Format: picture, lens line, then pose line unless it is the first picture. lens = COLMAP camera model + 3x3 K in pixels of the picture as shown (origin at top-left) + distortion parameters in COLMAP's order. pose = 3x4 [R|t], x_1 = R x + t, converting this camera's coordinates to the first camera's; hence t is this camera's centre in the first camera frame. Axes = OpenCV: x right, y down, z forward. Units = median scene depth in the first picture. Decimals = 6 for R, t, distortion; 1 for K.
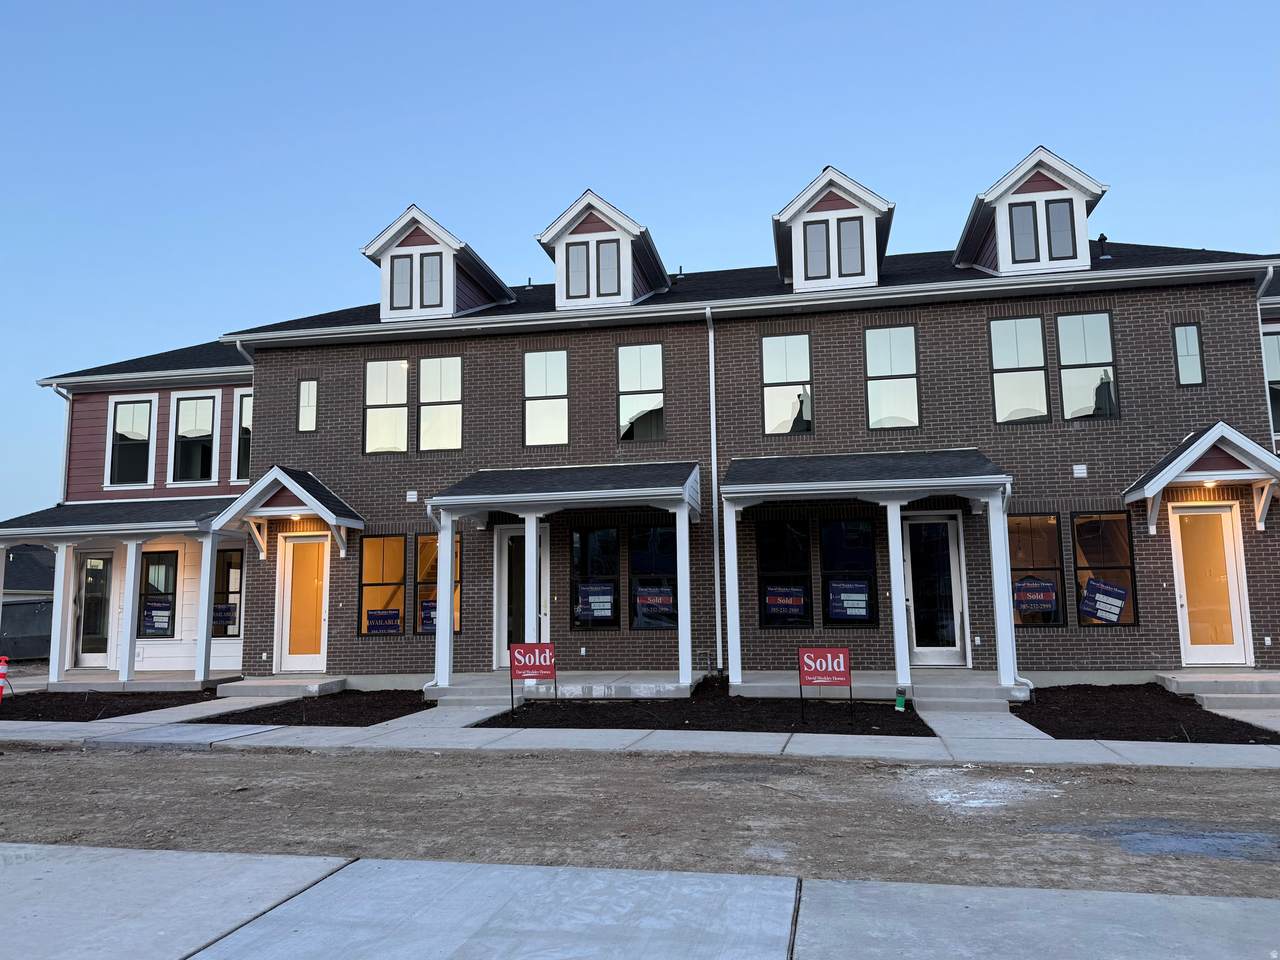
lens RADIAL K [[894.1, 0, 636.4], [0, 894.1, 491.6], [0, 0, 1]] dist [0.052532, -0.049094]
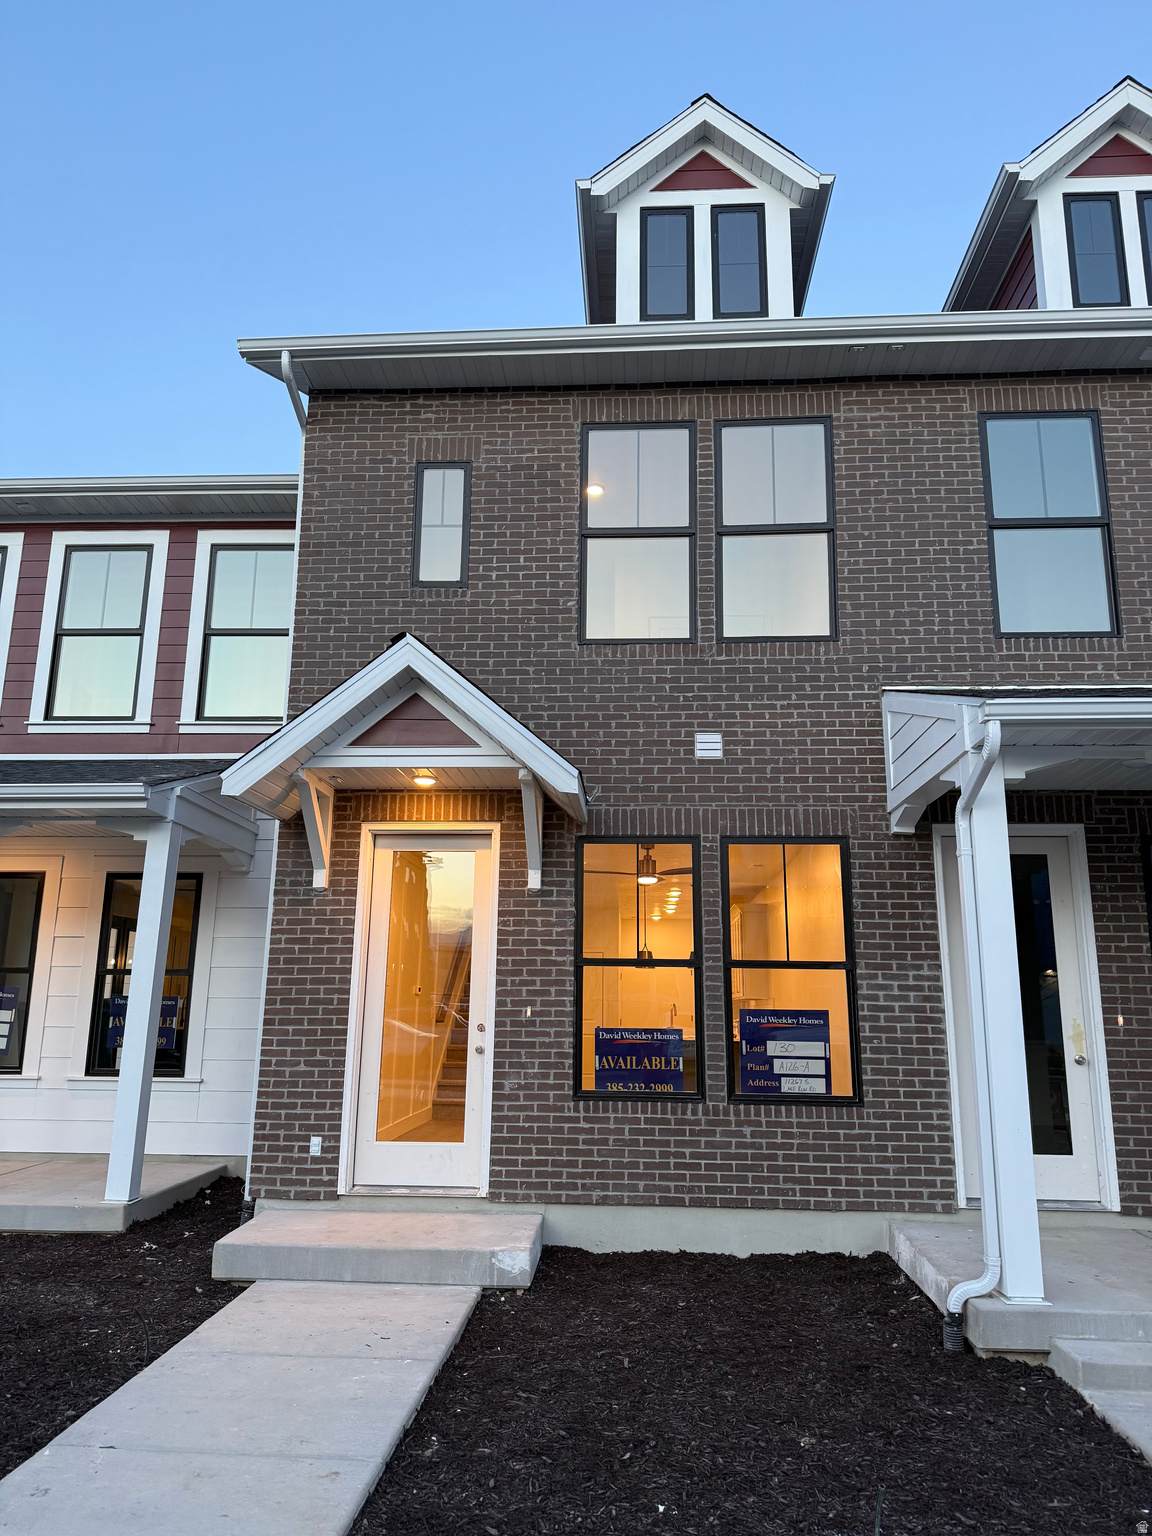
lens RADIAL K [[1072.9, 0, 572.1], [0, 1072.9, 768.4], [0, 0, 1]] dist [0.052532, -0.049094]
pose [[0.995474, 0.052224, 0.079394, -0.349165], [-0.044208, 0.994048, -0.099575, 0.066493], [-0.084122, 0.095615, 0.991858, 0.527047]]
